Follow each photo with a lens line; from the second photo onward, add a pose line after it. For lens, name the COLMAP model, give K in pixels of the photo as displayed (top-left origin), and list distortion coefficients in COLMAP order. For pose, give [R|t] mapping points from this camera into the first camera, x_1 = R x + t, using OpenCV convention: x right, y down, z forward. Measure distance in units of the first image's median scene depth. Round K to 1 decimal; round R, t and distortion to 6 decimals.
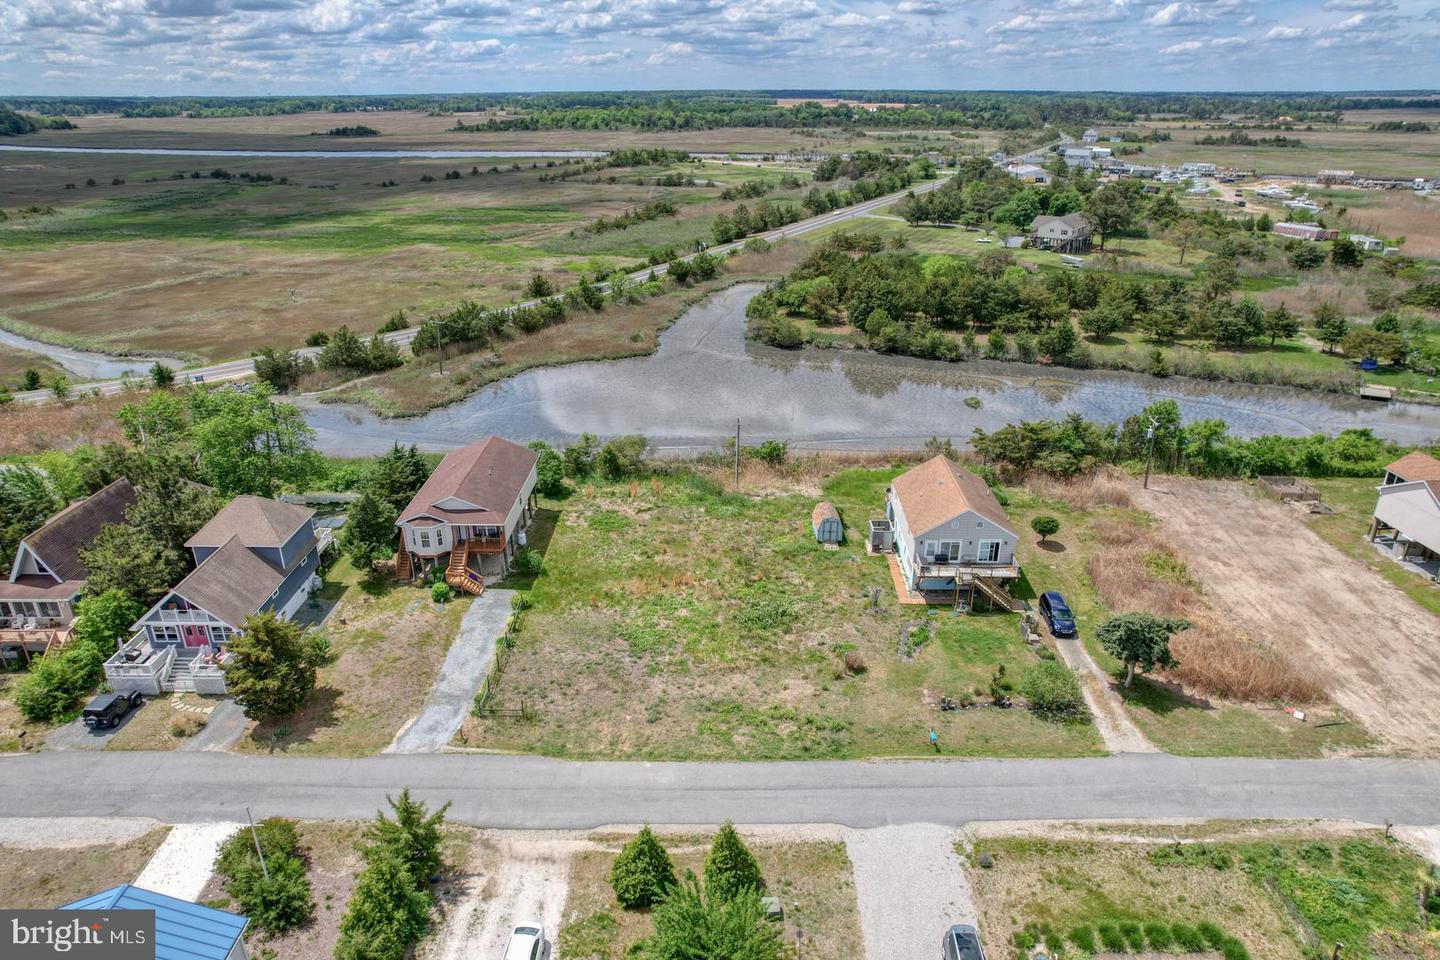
lens RADIAL K [[924.2, 0, 720.9], [0, 924.2, 480.7], [0, 0, 1]] dist [-0.085720, 0.079726]
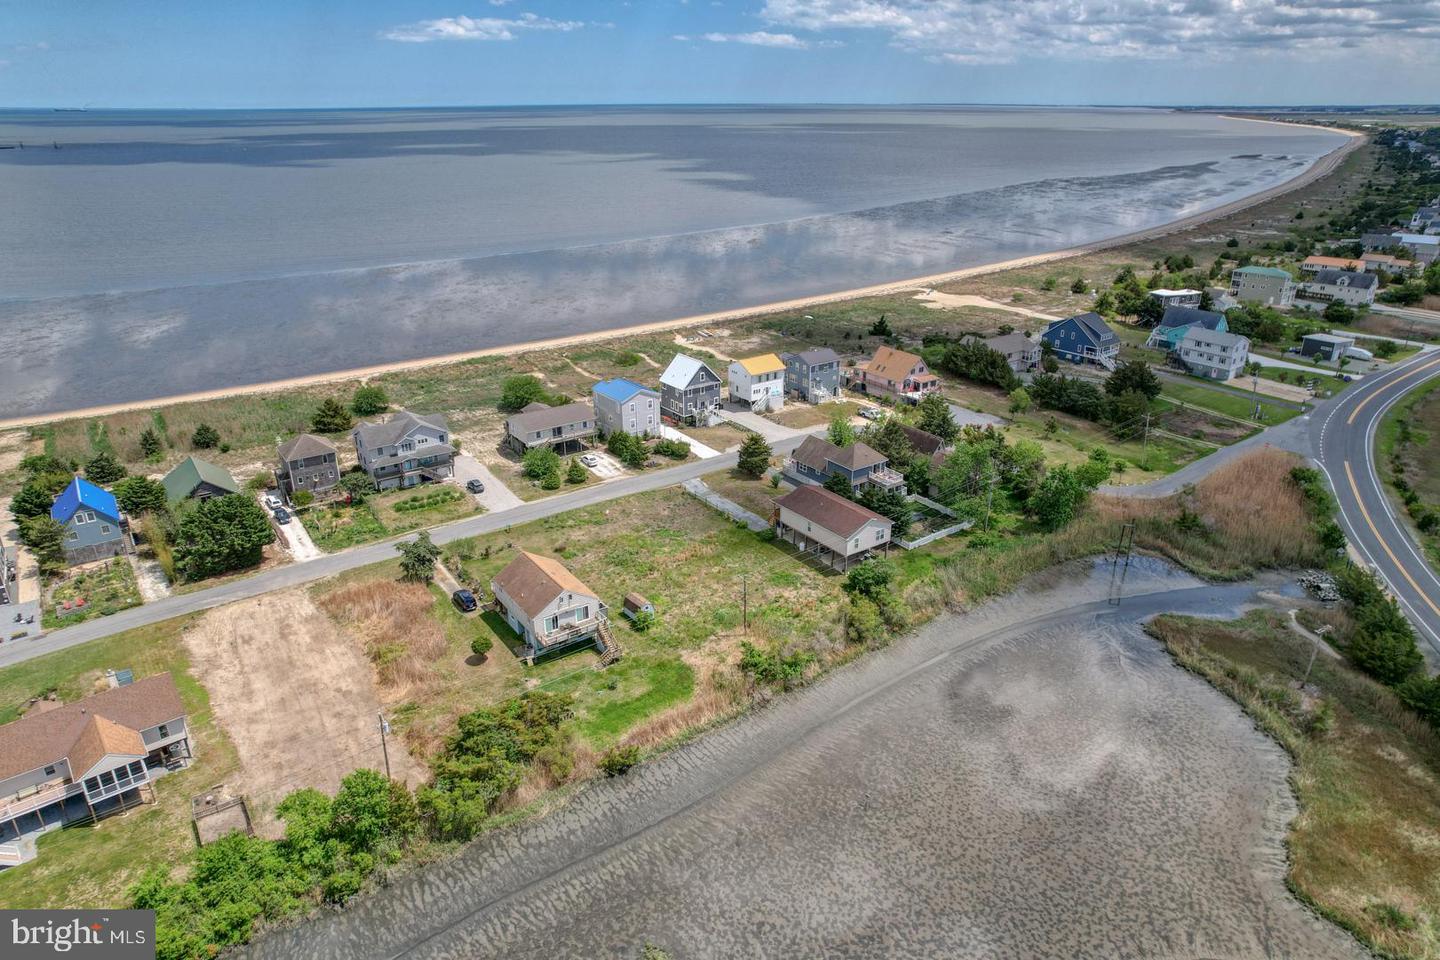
lens RADIAL K [[918.5, 0, 716.4], [0, 918.5, 489.6], [0, 0, 1]] dist [-0.072359, 0.064383]
pose [[-0.806854, 0.238004, -0.540685, 0.762017], [-0.226955, 0.720127, 0.655674, -1.054923], [0.545415, 0.651744, -0.527021, 1.792324]]
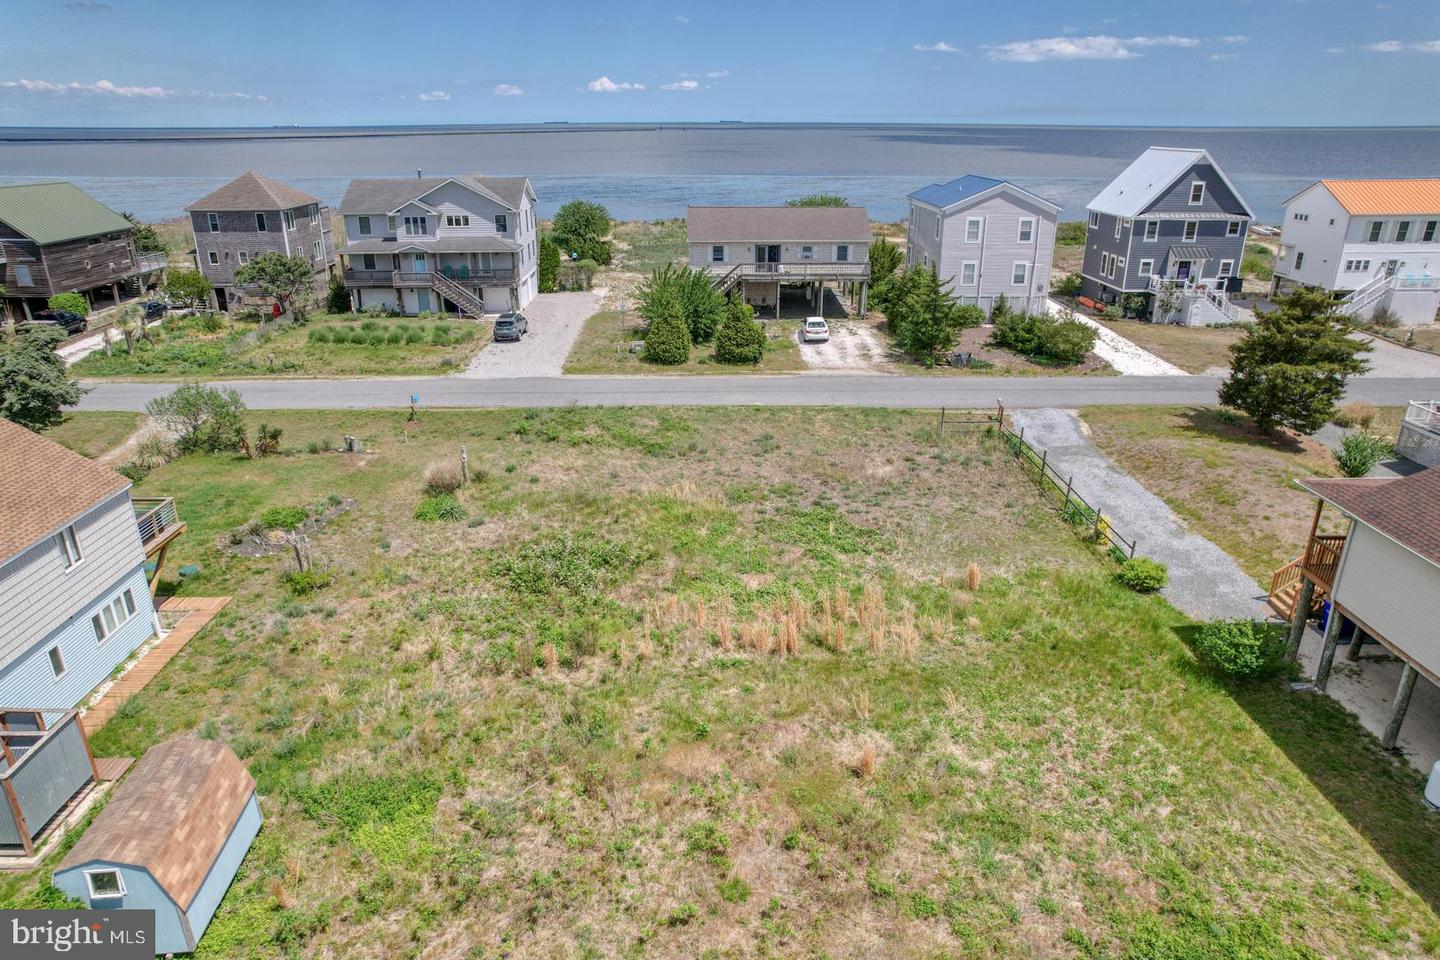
lens RADIAL K [[934.1, 0, 719.1], [0, 934.1, 485.2], [0, 0, 1]] dist [-0.095640, 0.093910]
pose [[-0.999462, 0.016828, -0.028157, -0.011468], [-0.007858, 0.710566, 0.703587, -0.181840], [0.031847, 0.703430, -0.710051, 1.194218]]
